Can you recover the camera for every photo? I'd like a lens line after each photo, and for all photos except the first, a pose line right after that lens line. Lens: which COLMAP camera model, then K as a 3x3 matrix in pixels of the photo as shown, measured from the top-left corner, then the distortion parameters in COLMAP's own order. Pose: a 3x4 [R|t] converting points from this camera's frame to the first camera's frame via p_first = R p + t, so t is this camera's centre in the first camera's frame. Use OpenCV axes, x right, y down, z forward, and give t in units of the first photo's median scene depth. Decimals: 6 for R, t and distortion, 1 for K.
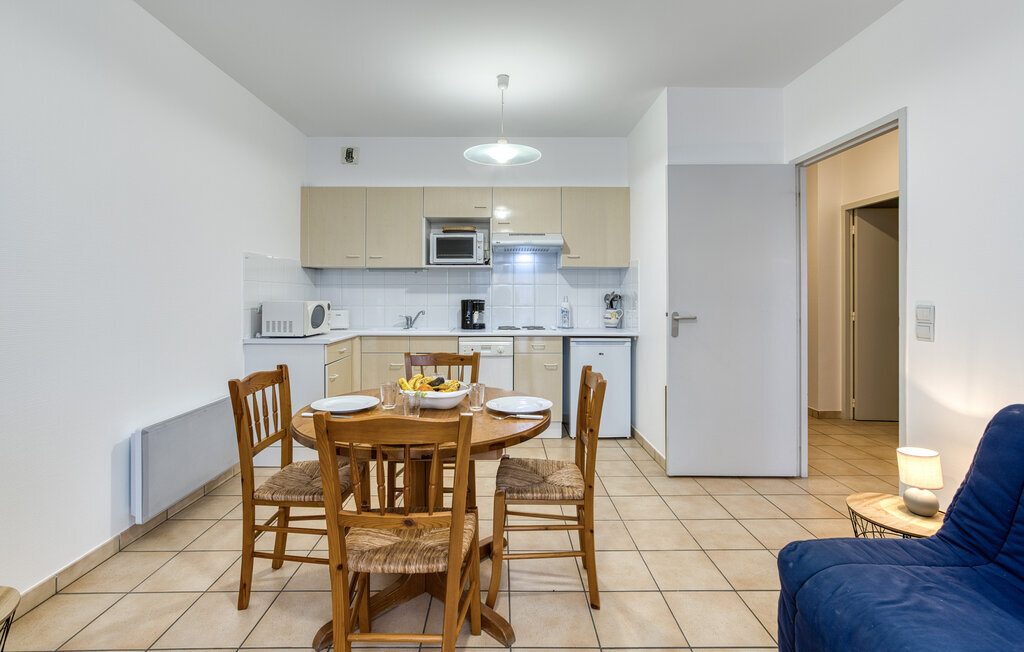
lens RADIAL K [[480.3, 0, 510.7], [0, 480.3, 312.9], [0, 0, 1]] dist [-0.031349, 0.000348]
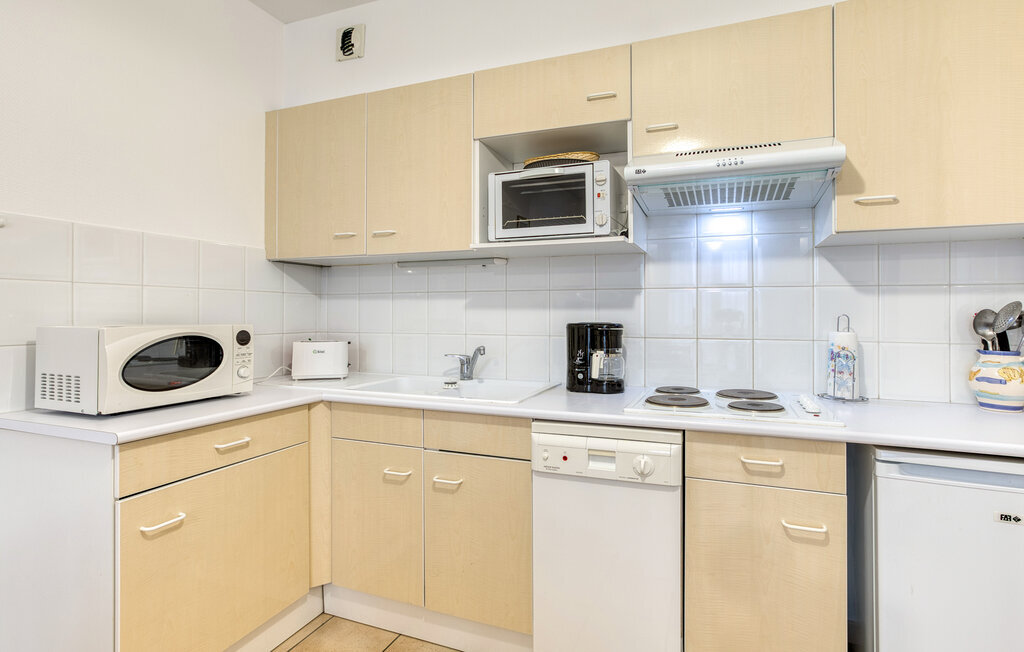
lens RADIAL K [[480.3, 0, 510.7], [0, 480.3, 312.9], [0, 0, 1]] dist [-0.031349, 0.000348]
pose [[0.908332, -0.001356, -0.418247, 0.035521], [-0.013773, 0.999355, -0.033151, -0.022093], [0.418023, 0.035872, 0.907728, 0.600244]]
